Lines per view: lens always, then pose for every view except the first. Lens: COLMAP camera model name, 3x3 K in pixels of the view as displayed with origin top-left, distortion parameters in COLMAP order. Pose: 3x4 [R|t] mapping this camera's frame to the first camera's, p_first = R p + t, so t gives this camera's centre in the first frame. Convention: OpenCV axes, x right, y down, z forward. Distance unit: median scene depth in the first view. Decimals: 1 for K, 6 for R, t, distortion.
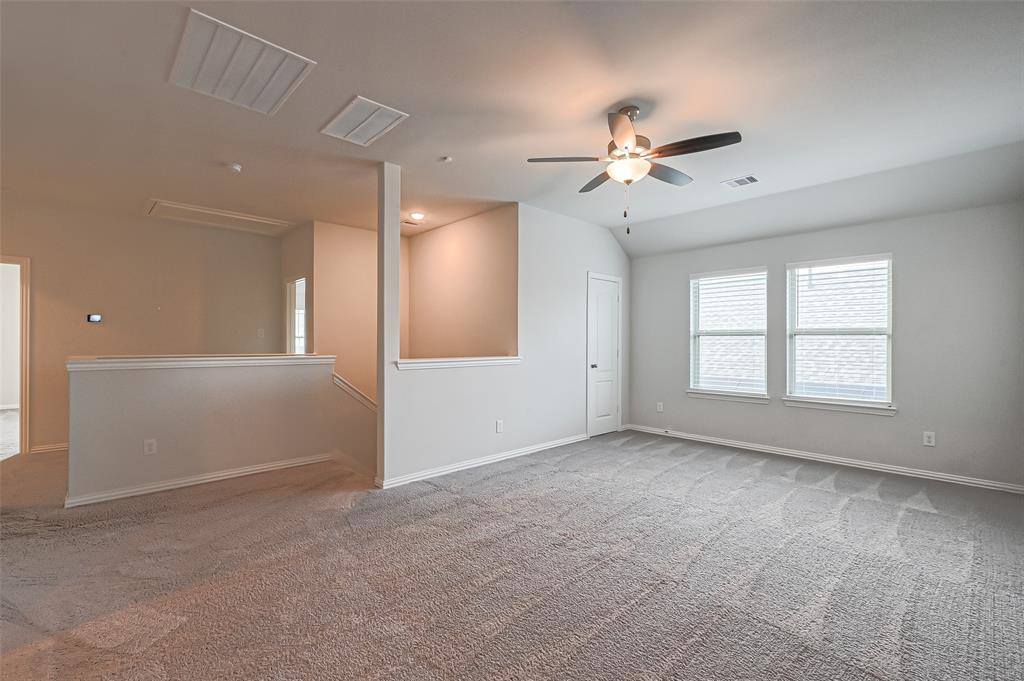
lens RADIAL K [[426.6, 0, 500.0], [0, 426.6, 345.2], [0, 0, 1]] dist [0.000229, 0.000058]
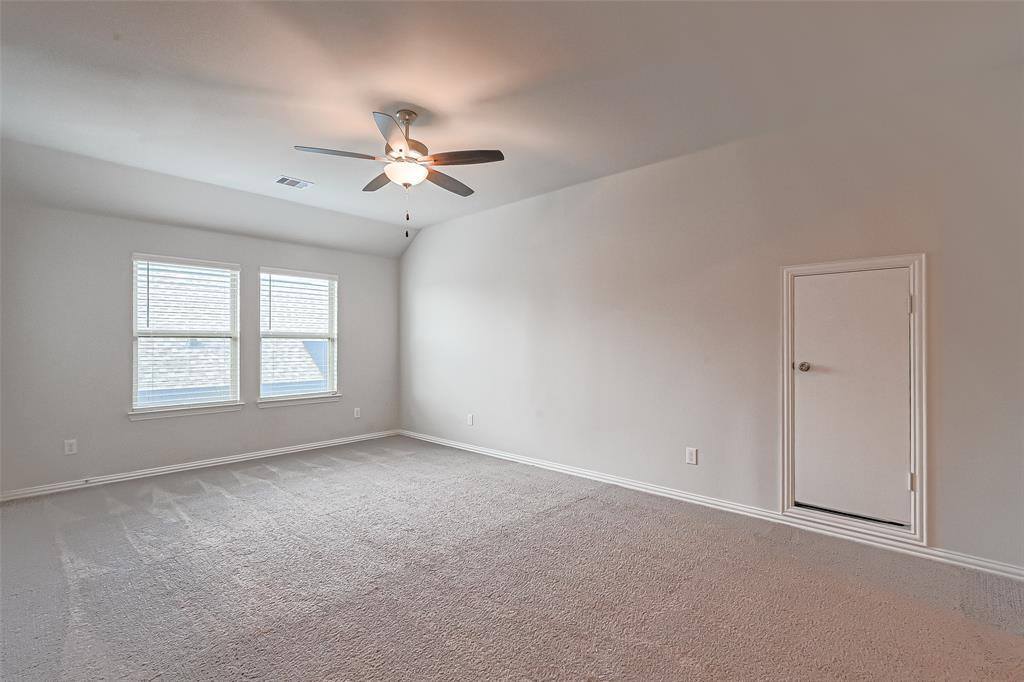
lens RADIAL K [[468.7, 0, 513.2], [0, 468.7, 342.8], [0, 0, 1]] dist [-0.000793, -0.000207]
pose [[-0.060000, -0.000415, 0.998198, -0.472869], [0.010473, 0.999945, 0.001045, -0.007041], [-0.998143, 0.010517, -0.059992, 0.480233]]
